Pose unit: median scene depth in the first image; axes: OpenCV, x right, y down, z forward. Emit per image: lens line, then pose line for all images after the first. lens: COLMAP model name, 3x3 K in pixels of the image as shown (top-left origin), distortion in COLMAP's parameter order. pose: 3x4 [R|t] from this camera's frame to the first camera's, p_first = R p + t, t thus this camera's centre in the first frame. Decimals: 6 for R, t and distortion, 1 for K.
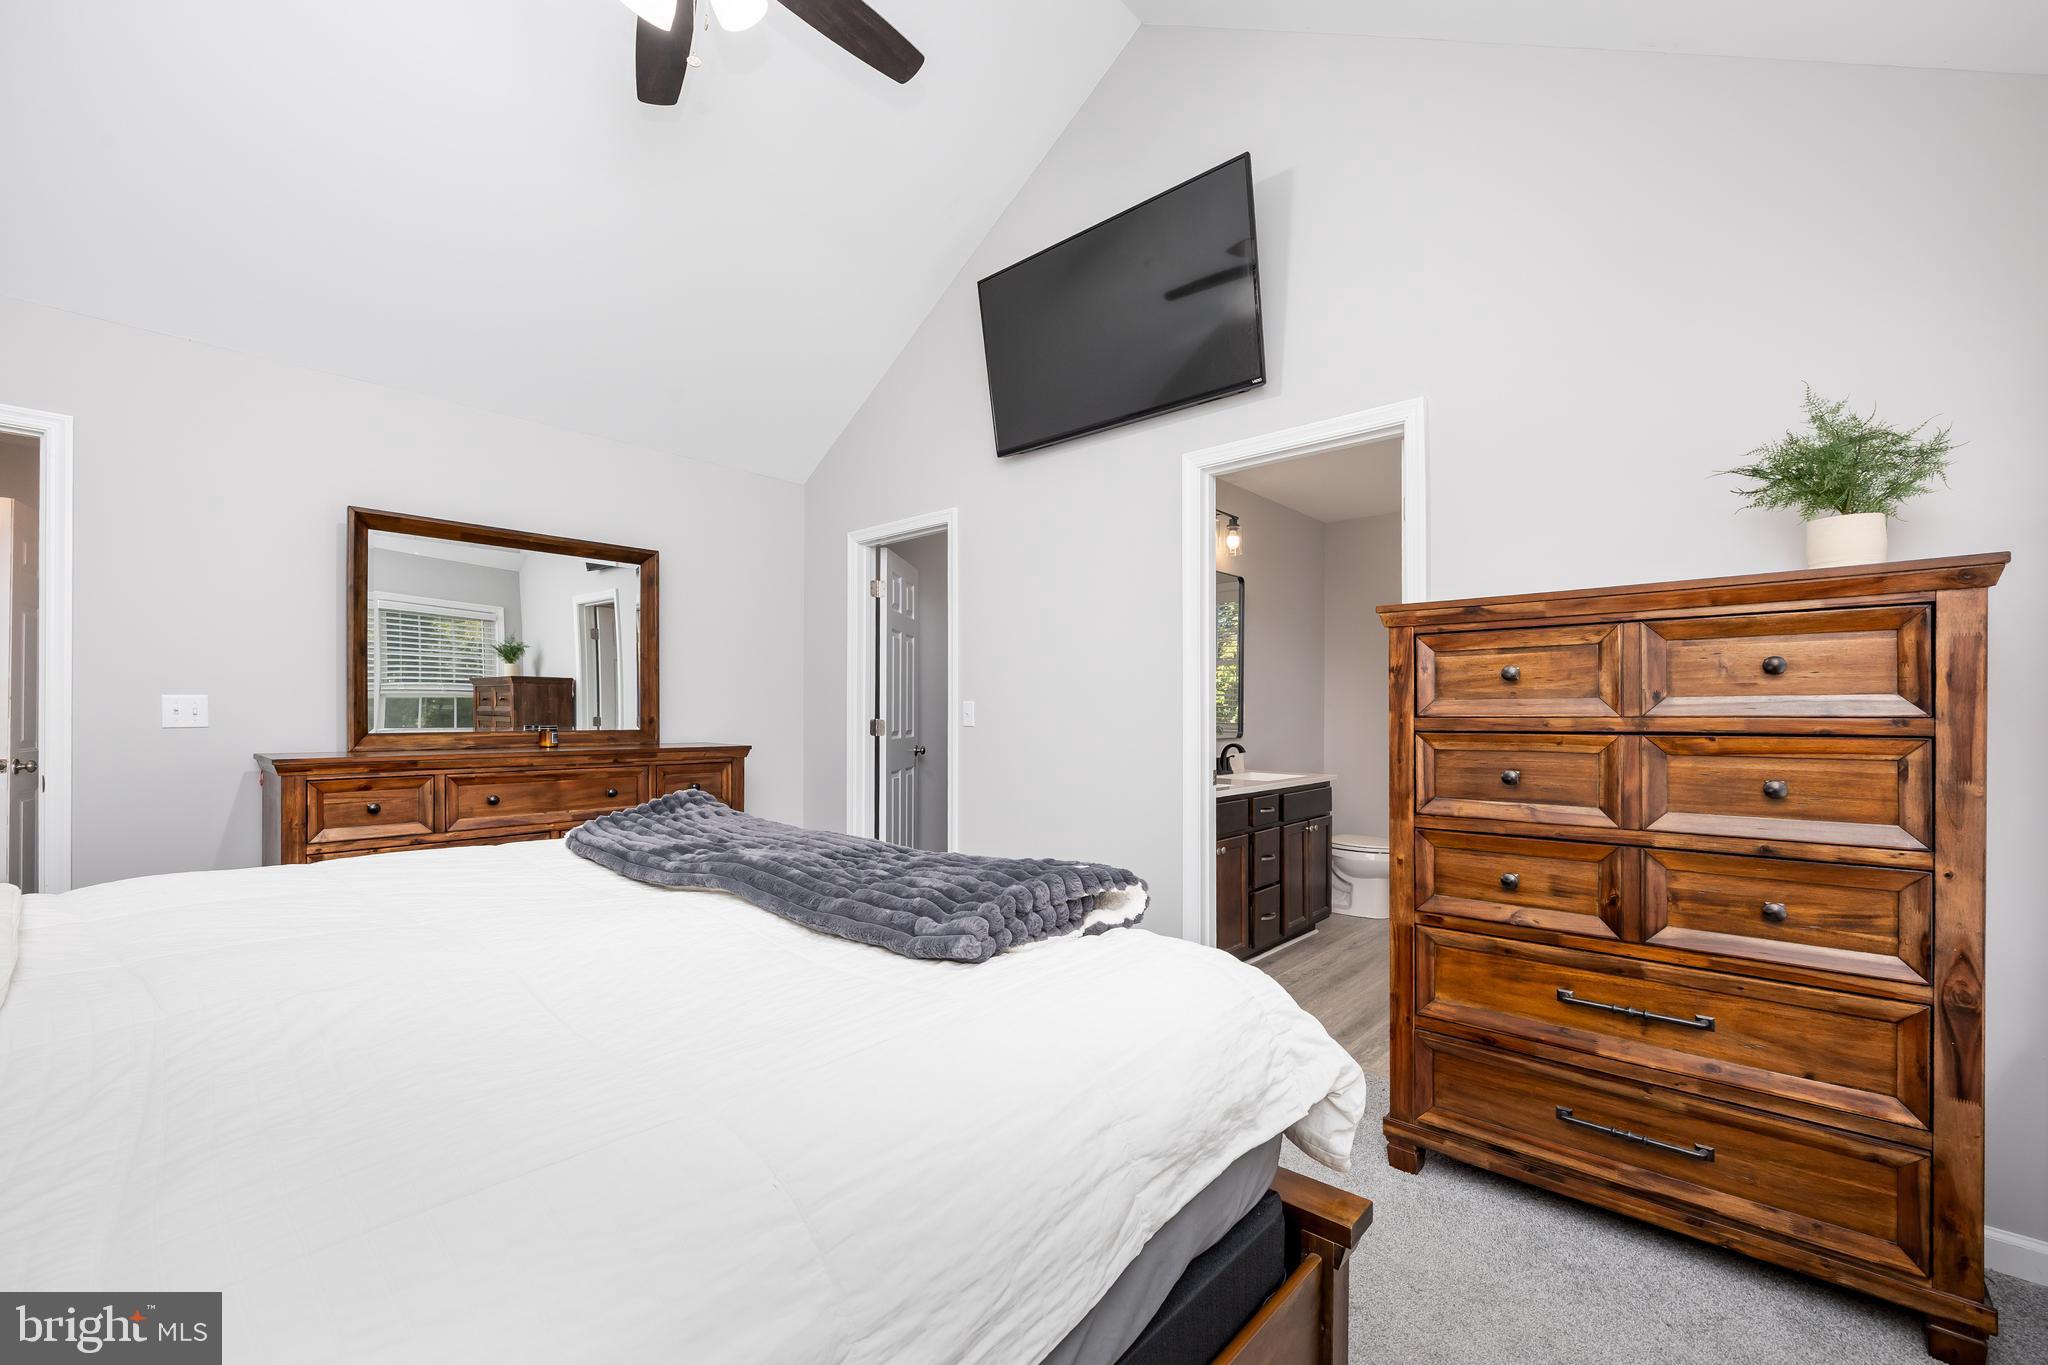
lens RADIAL K [[793.8, 0, 1080.2], [0, 793.8, 715.1], [0, 0, 1]] dist [-0.003571, -0.000255]
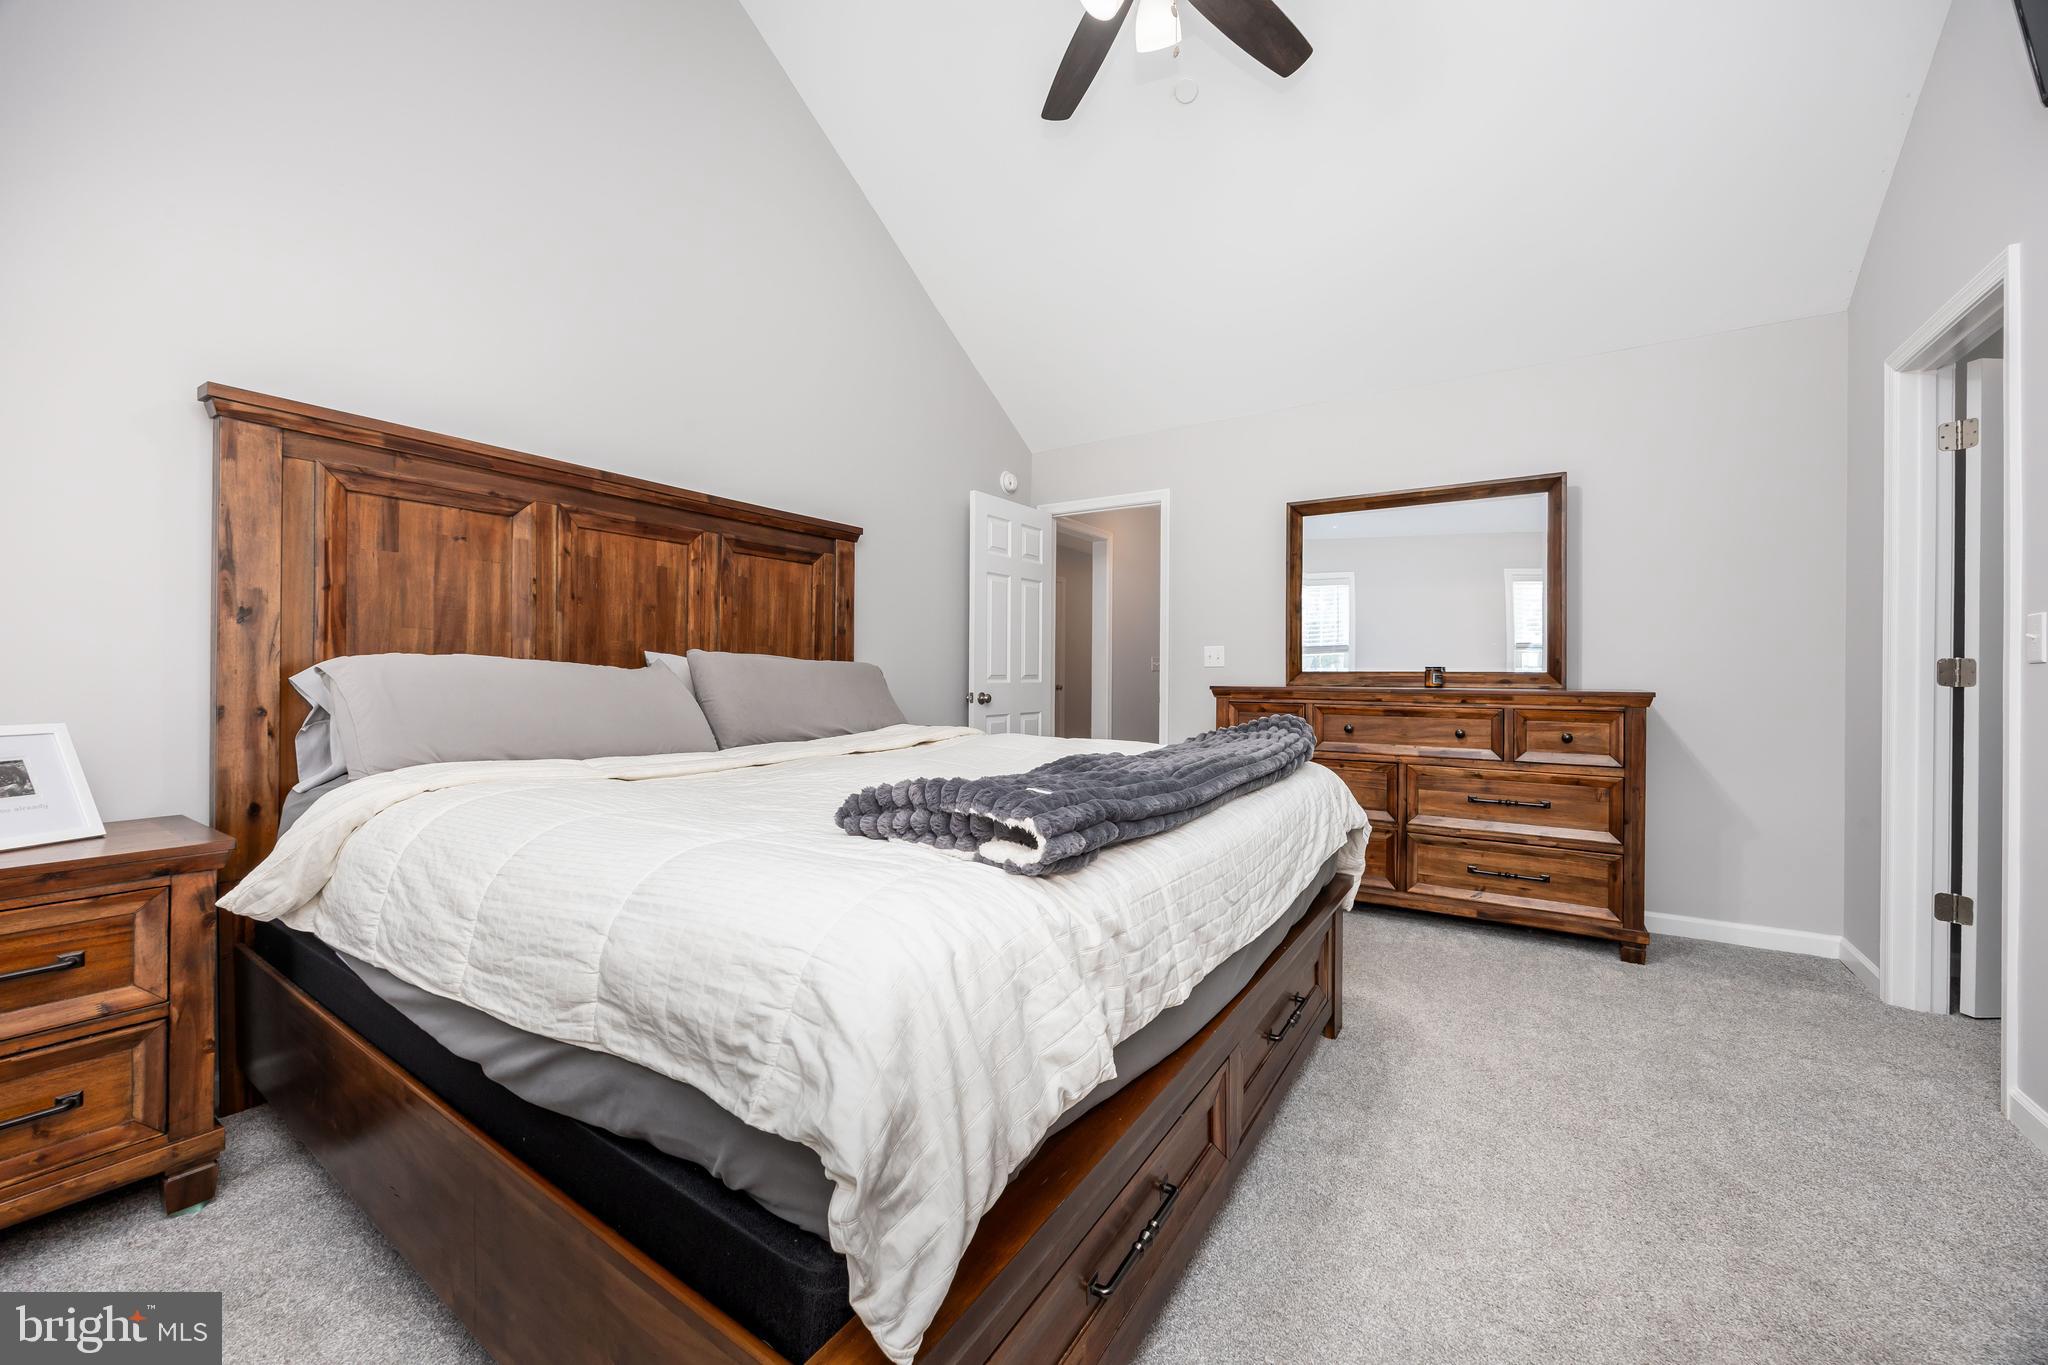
lens RADIAL K [[793.8, 0, 1040.9], [0, 793.8, 677.2], [0, 0, 1]] dist [-0.003571, -0.000255]
pose [[0.122543, 0.008097, -0.992430, 0.357028], [0.000159, 0.999967, 0.008178, 0.021391], [0.992463, -0.001160, 0.122538, 0.397956]]
